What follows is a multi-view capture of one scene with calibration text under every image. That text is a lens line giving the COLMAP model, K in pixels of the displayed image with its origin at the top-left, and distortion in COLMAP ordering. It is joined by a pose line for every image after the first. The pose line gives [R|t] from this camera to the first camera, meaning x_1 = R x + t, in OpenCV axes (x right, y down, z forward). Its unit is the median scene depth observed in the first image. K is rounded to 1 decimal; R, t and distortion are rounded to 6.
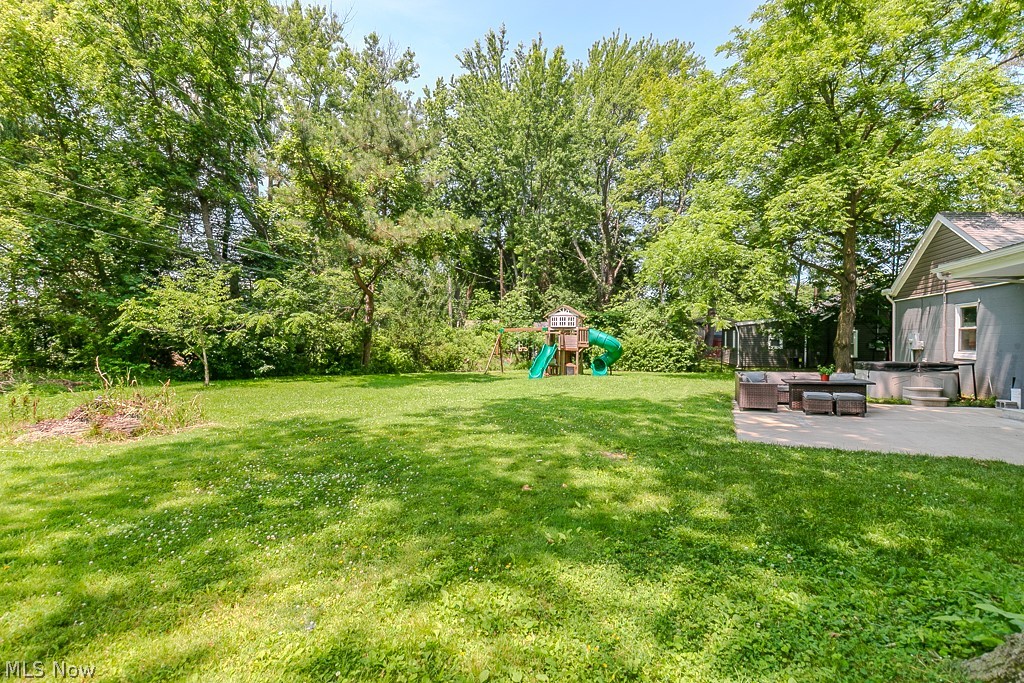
lens RADIAL K [[487.3, 0, 501.5], [0, 487.3, 344.8], [0, 0, 1]] dist [-0.009664, -0.002171]
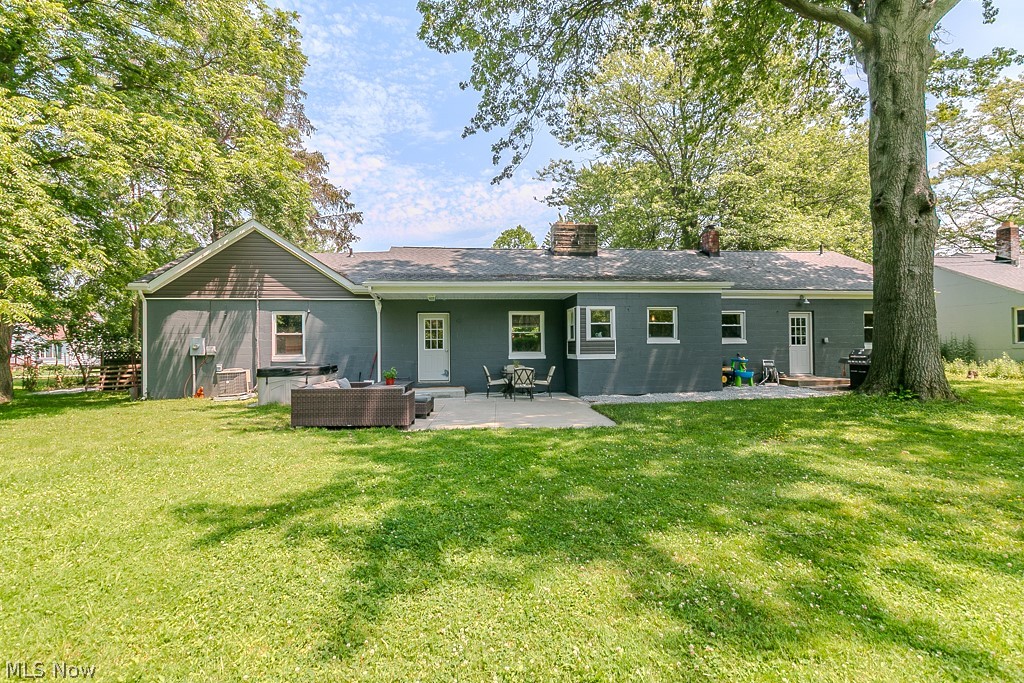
lens RADIAL K [[487.3, 0, 504.7], [0, 487.3, 345.0], [0, 0, 1]] dist [-0.009664, -0.002171]
pose [[-0.410485, 0.007476, 0.911837, -0.207417], [0.018327, 0.999832, 0.000053, -0.000783], [-0.911683, 0.016733, -0.410553, 0.847256]]
